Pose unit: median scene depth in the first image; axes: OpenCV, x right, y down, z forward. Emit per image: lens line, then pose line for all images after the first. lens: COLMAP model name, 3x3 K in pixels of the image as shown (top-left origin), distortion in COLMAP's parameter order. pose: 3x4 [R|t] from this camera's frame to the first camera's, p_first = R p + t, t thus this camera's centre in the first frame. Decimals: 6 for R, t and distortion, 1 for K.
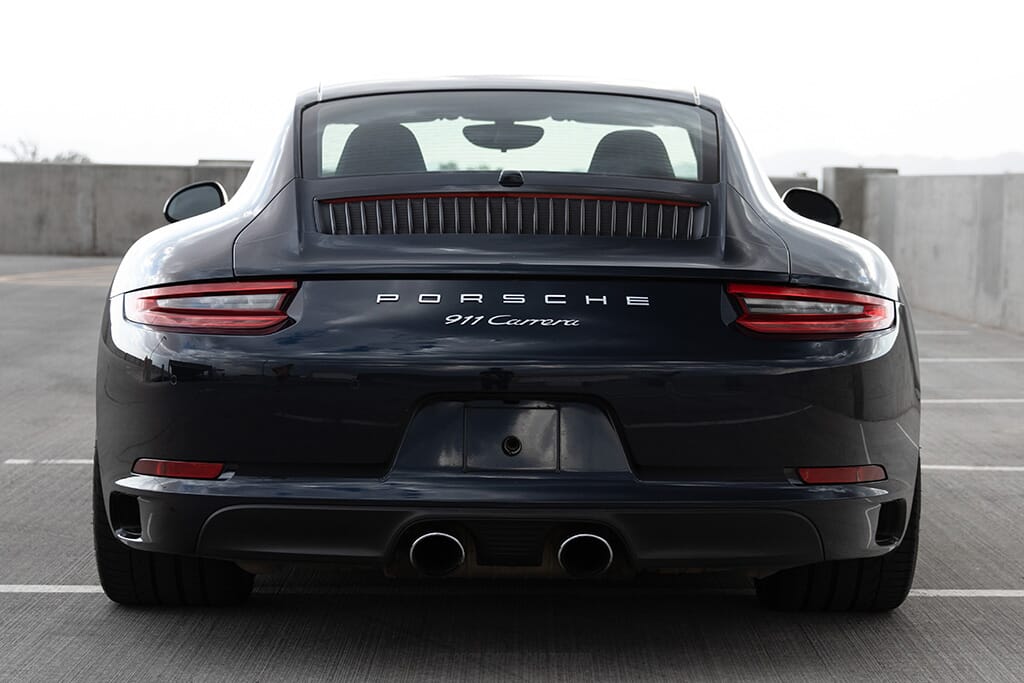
lens RADIAL K [[1982.4, 0, 512.0], [0, 1982.4, 341.4], [0, 0, 1]] dist [0.094925, 0.000000]
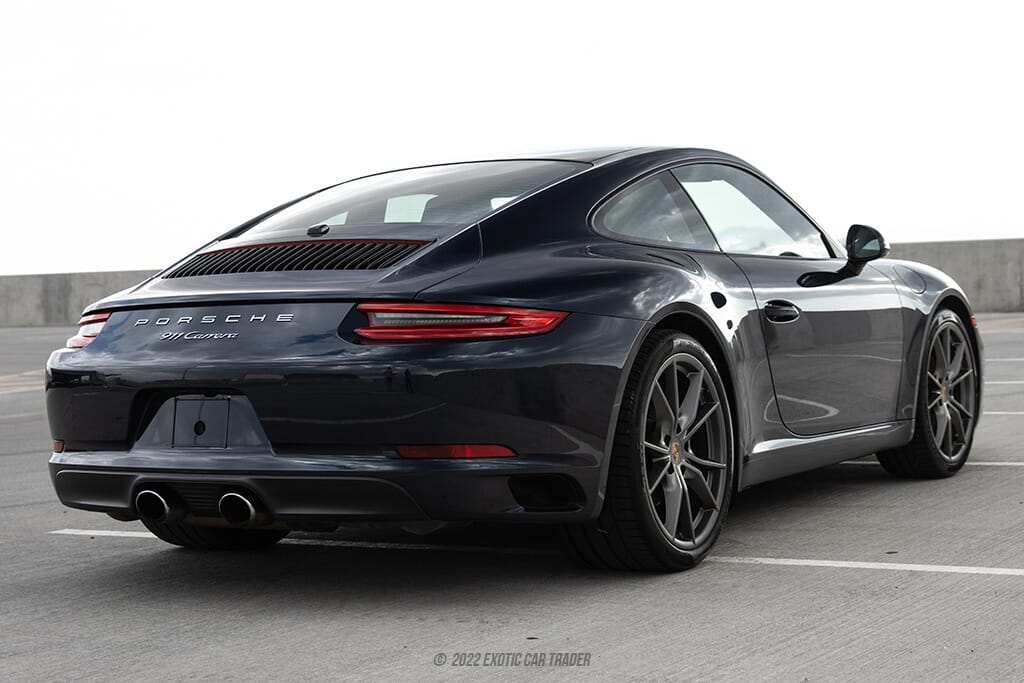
lens RADIAL K [[1541.2, 0, 512.4], [0, 1541.2, 341.5], [0, 0, 1]] dist [0.028605, 0.000000]
pose [[0.864650, -0.026110, -0.501695, 0.707275], [0.013163, 0.999483, -0.029330, 0.027347], [0.502202, 0.018756, 0.864547, 0.194208]]
